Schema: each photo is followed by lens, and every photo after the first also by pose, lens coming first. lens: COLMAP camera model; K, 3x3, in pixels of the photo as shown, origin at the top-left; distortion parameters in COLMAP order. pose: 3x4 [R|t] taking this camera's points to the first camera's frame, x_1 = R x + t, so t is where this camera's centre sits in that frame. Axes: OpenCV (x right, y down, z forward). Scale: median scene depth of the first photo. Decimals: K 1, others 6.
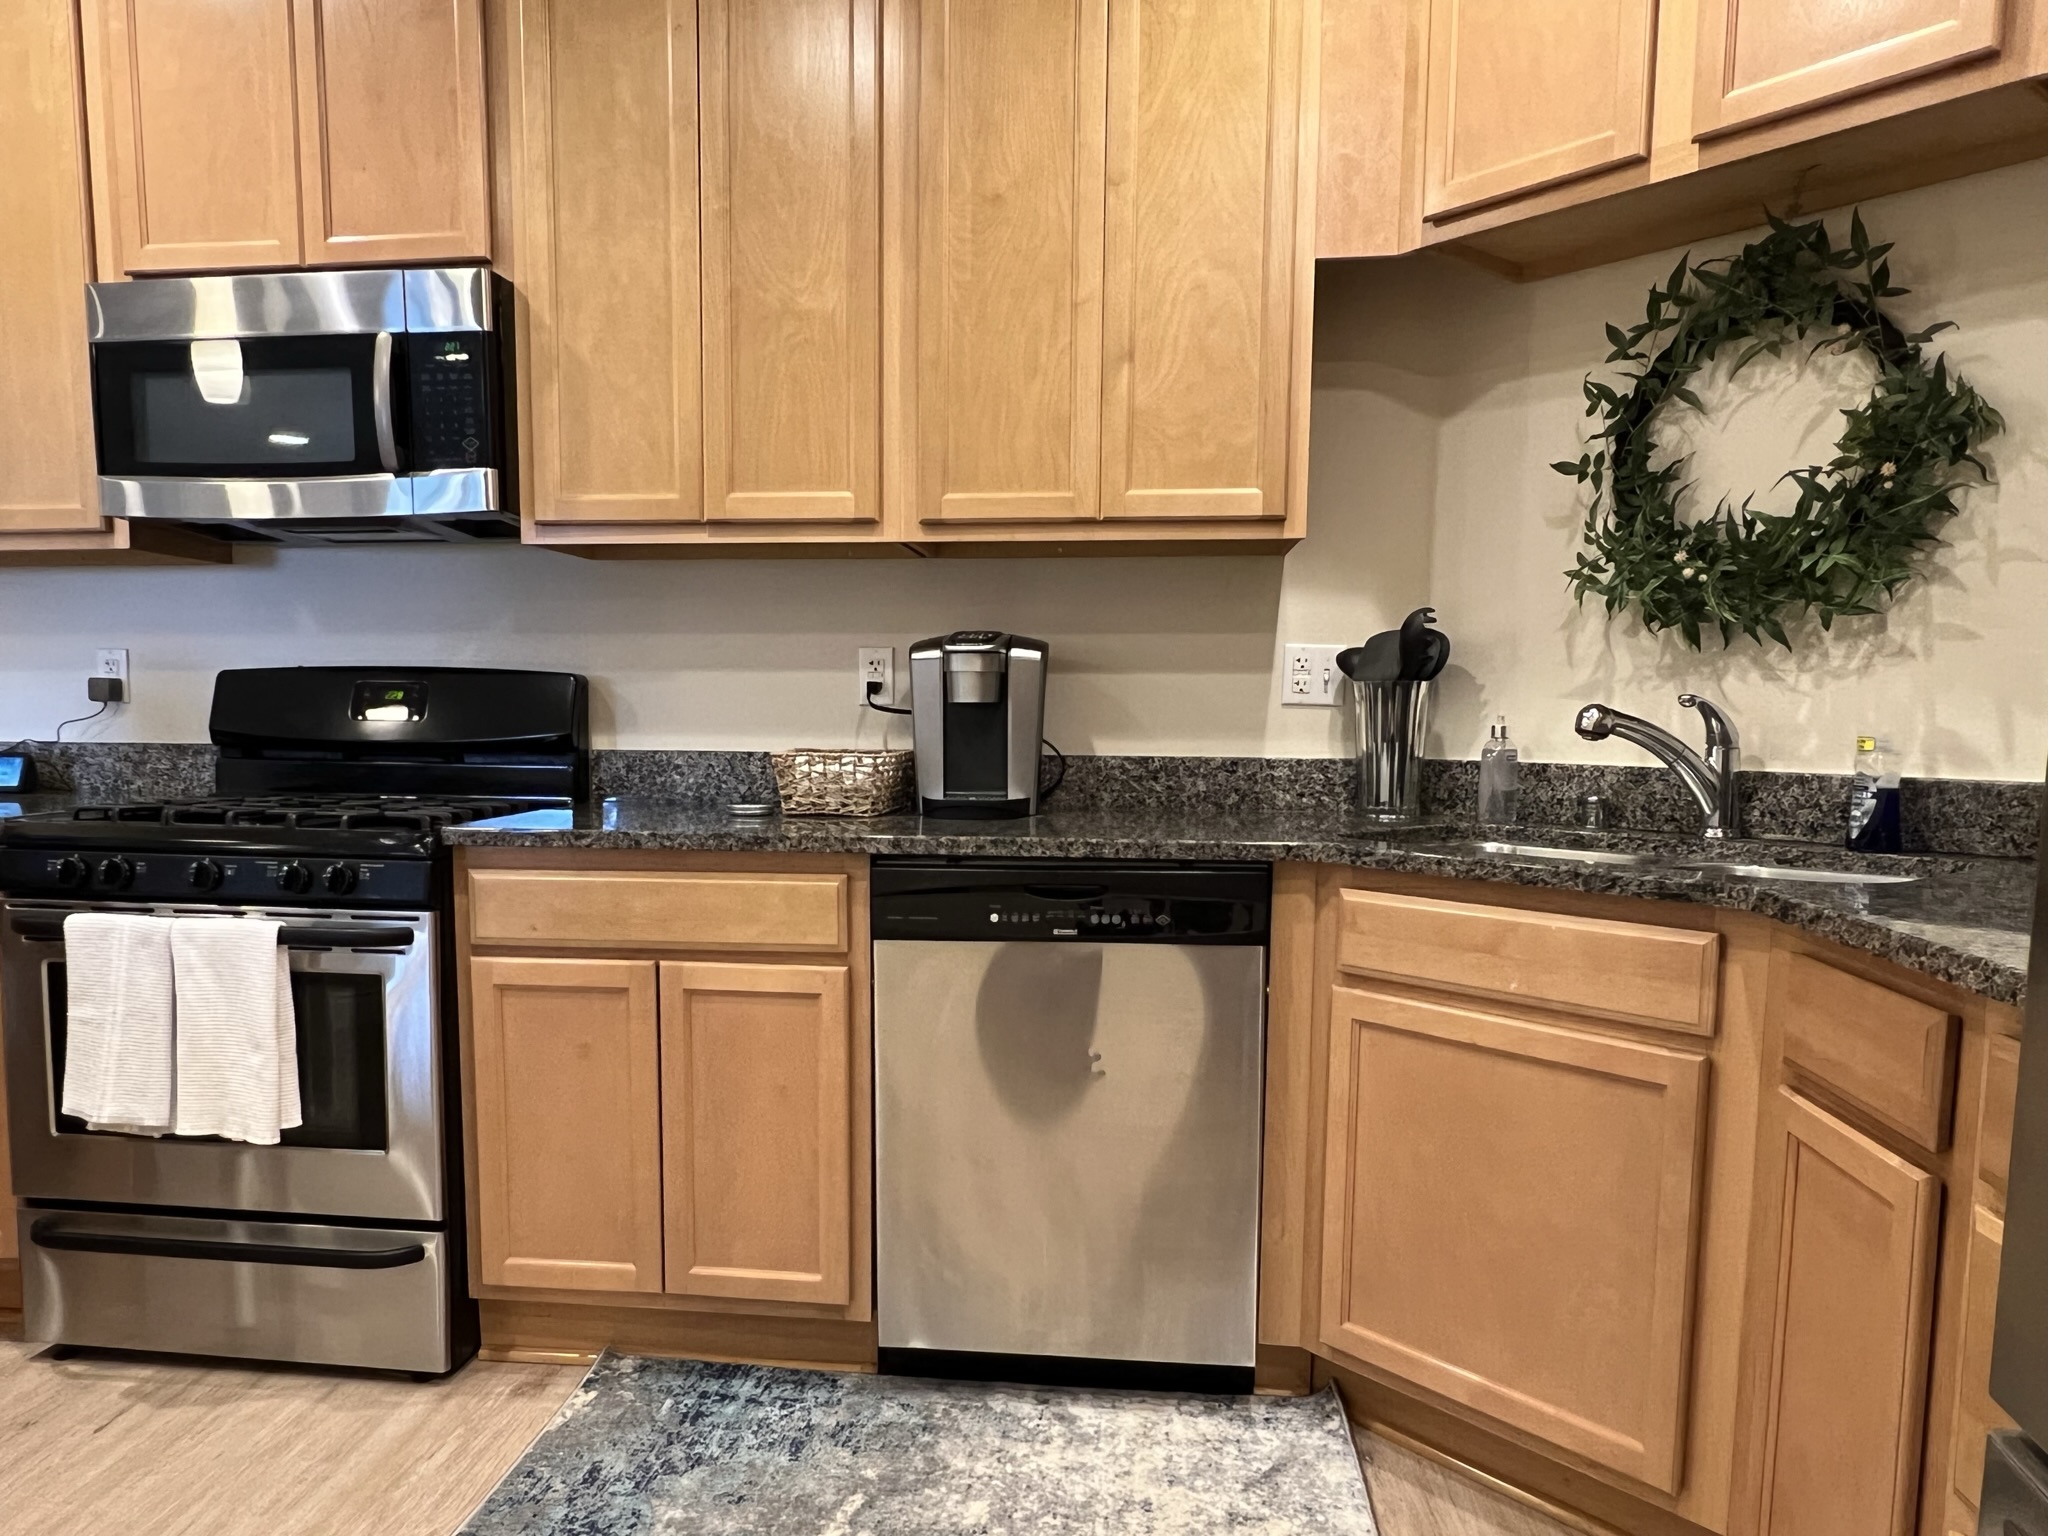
lens RADIAL K [[1433.2, 0, 951.7], [0, 1433.2, 859.0], [0, 0, 1]] dist [0.004353, -0.007150]
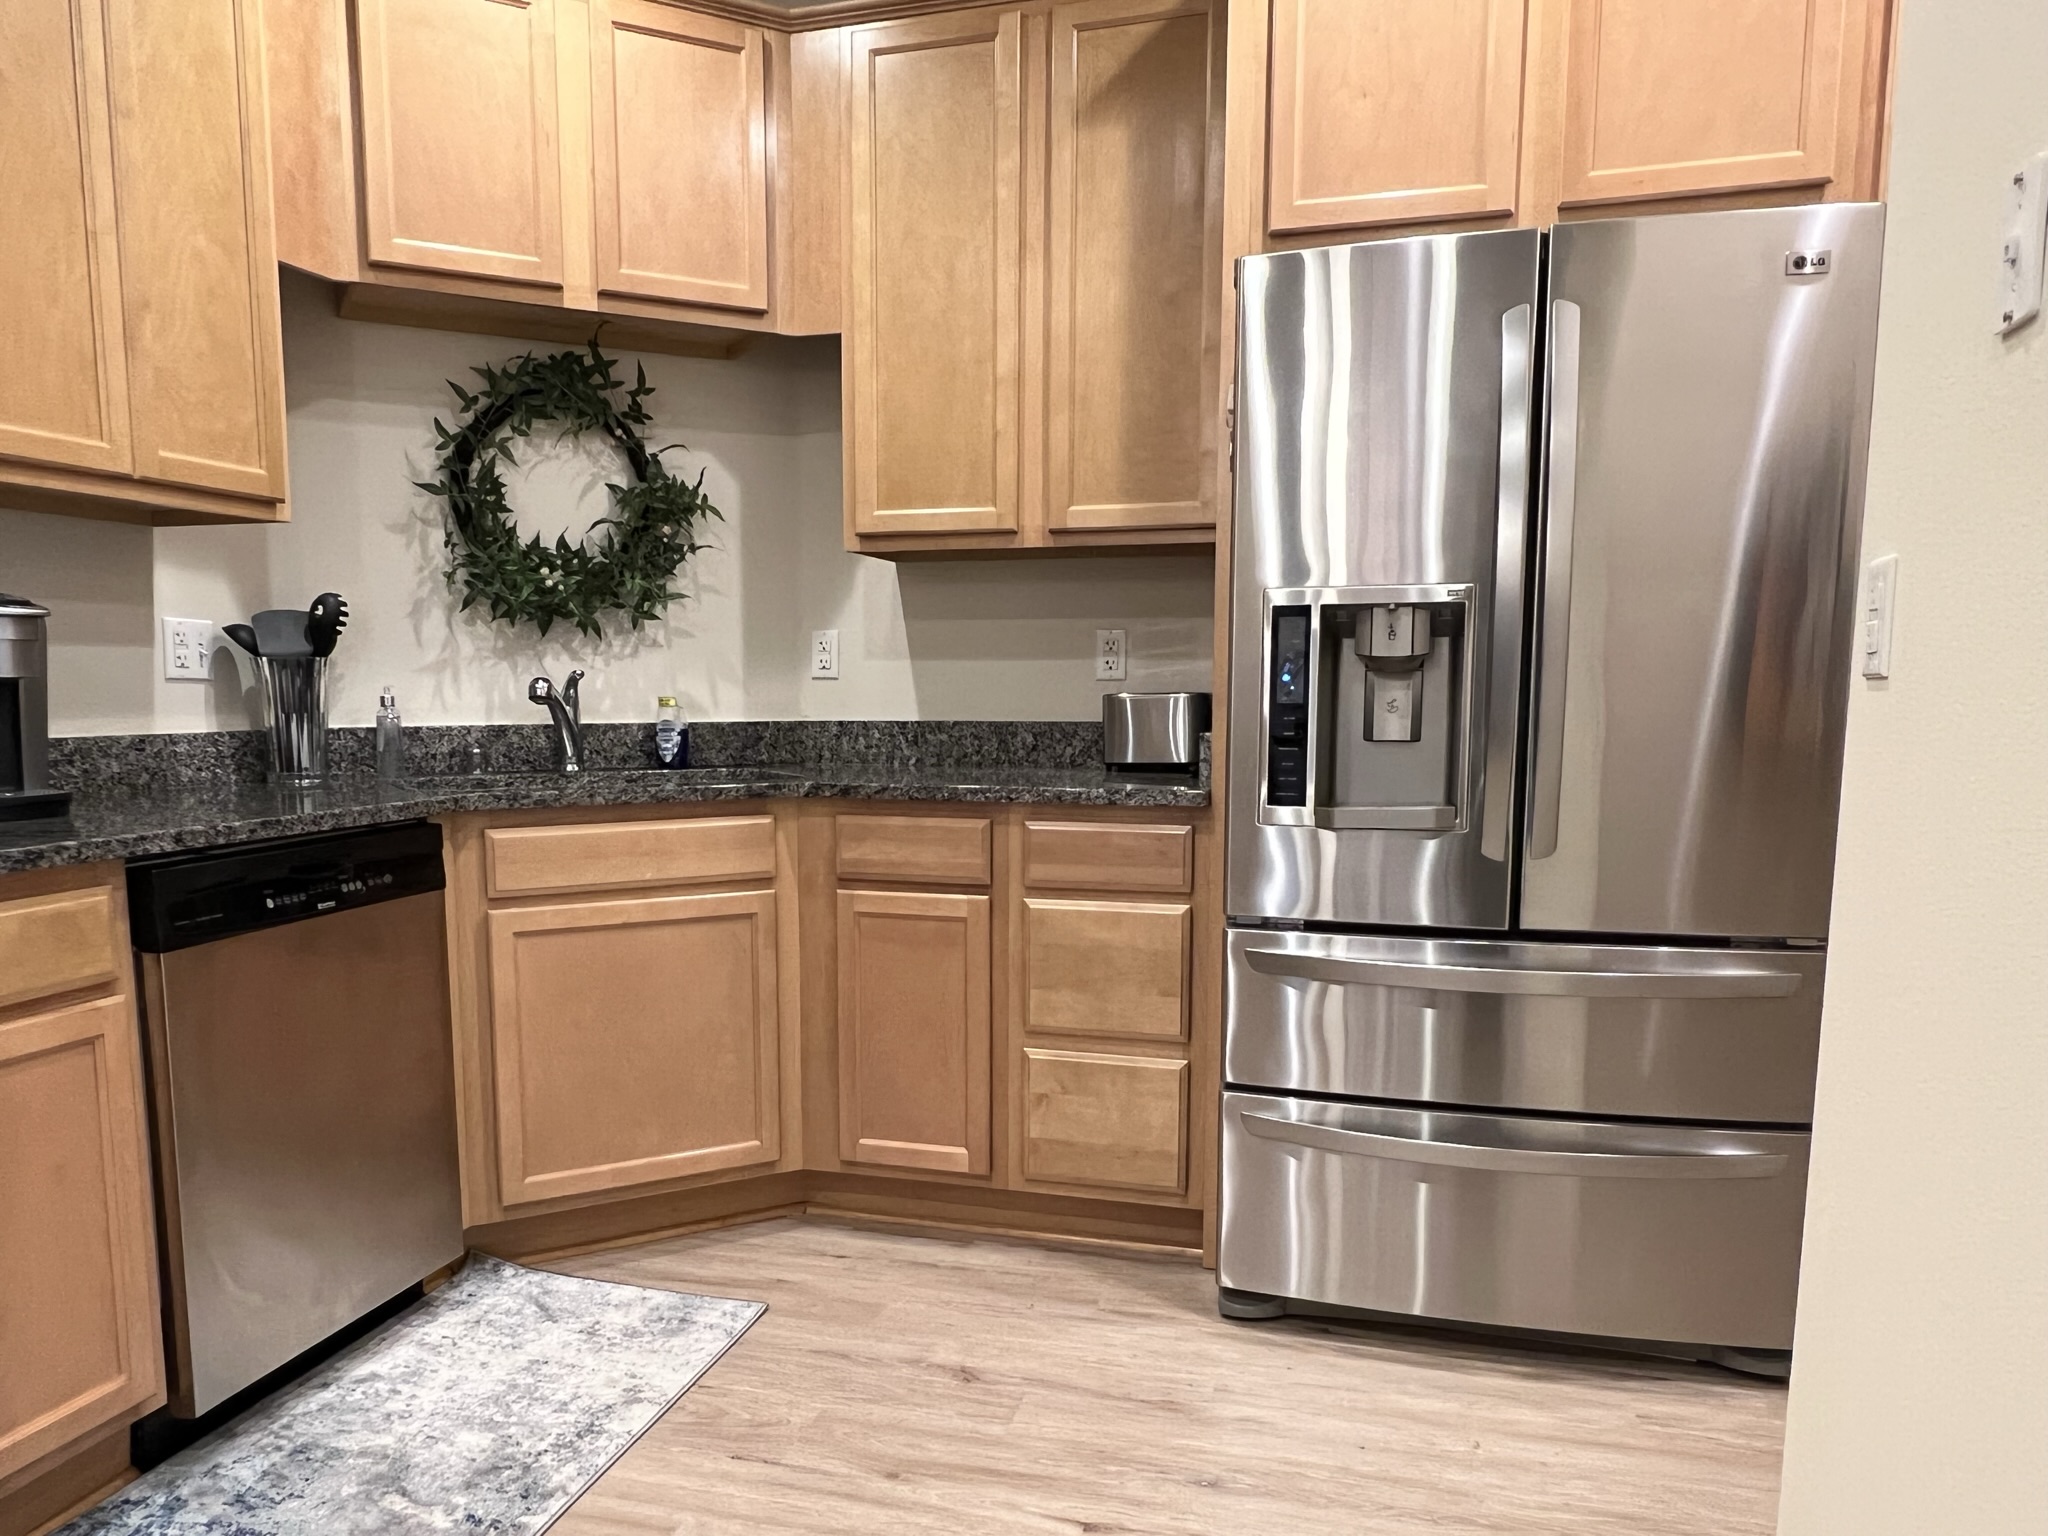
lens RADIAL K [[1433.2, 0, 989.4], [0, 1433.2, 856.9], [0, 0, 1]] dist [0.004353, -0.007150]
pose [[0.159034, -0.125228, 0.979299, -0.812396], [0.109759, 0.988017, 0.108519, -0.039974], [-0.981153, 0.090229, 0.170873, 0.360029]]
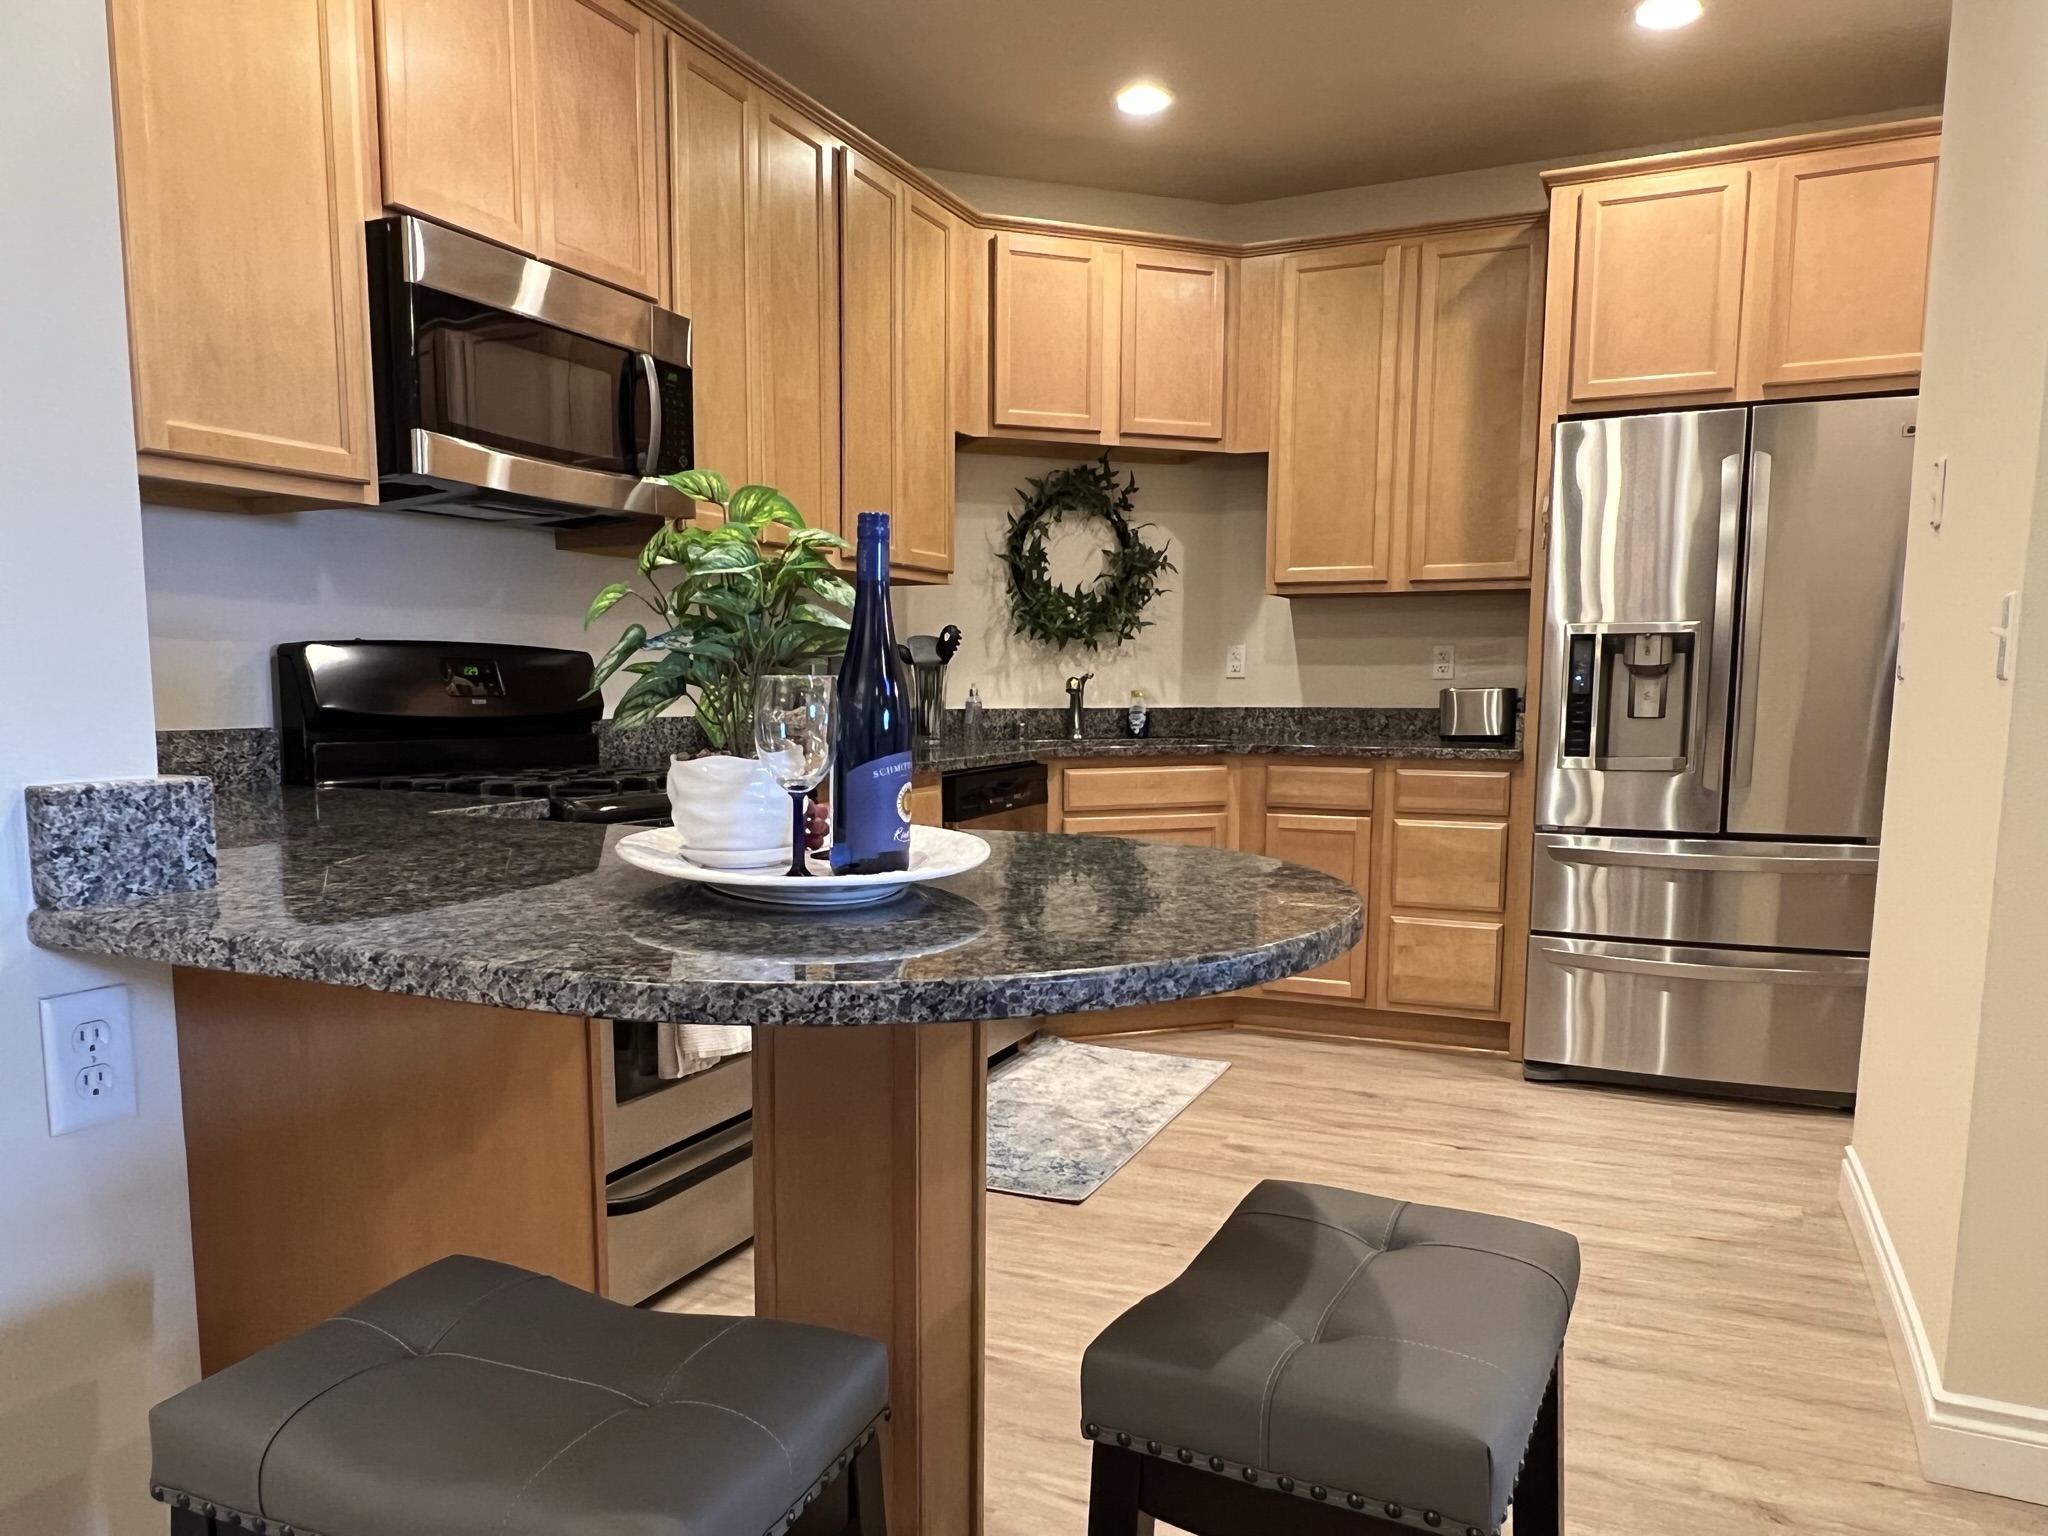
lens RADIAL K [[1433.2, 0, 987.8], [0, 1433.2, 855.1], [0, 0, 1]] dist [0.004353, -0.007150]
pose [[0.311330, -0.119069, 0.942813, -1.592800], [0.104354, 0.990403, 0.090620, -0.051291], [-0.944555, 0.070174, 0.320767, 0.445988]]
